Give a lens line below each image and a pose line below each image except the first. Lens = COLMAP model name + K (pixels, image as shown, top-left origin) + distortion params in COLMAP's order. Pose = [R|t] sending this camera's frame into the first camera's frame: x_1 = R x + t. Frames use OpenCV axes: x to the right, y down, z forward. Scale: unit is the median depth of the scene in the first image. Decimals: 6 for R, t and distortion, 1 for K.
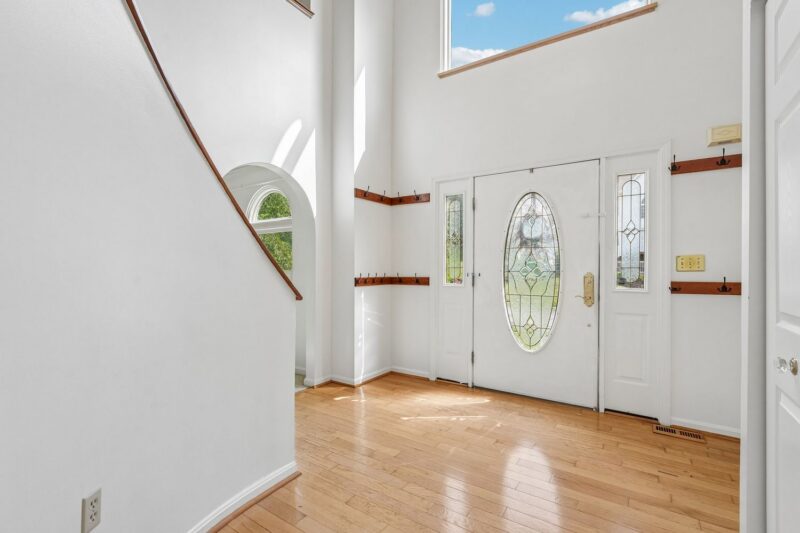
lens RADIAL K [[361.8, 0, 396.5], [0, 361.8, 269.3], [0, 0, 1]] dist [-0.014738, -0.000121]
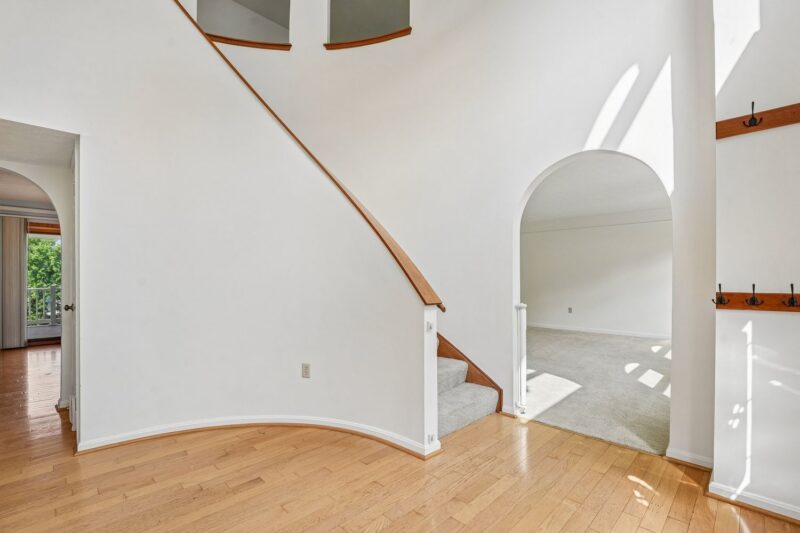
lens RADIAL K [[361.8, 0, 396.5], [0, 361.8, 269.3], [0, 0, 1]] dist [-0.014738, -0.000121]
pose [[-0.185152, -0.014417, -0.982604, 0.589590], [0.006962, 0.999848, -0.015982, -0.005534], [0.982685, -0.009800, -0.185023, 0.769025]]
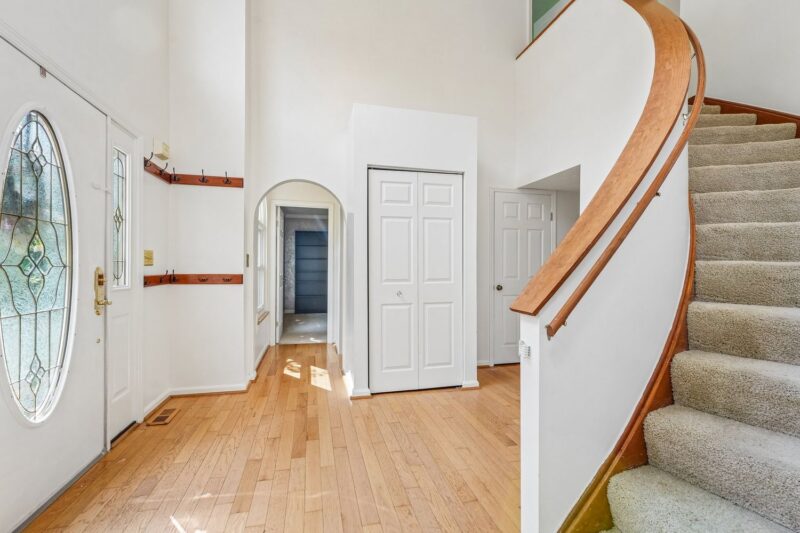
lens RADIAL K [[361.8, 0, 396.5], [0, 361.8, 269.3], [0, 0, 1]] dist [-0.014738, -0.000121]
pose [[-0.743866, -0.007892, 0.668282, -0.378330], [-0.008372, 0.999962, 0.002490, 0.006787], [-0.668276, -0.003743, -0.743904, 1.128806]]
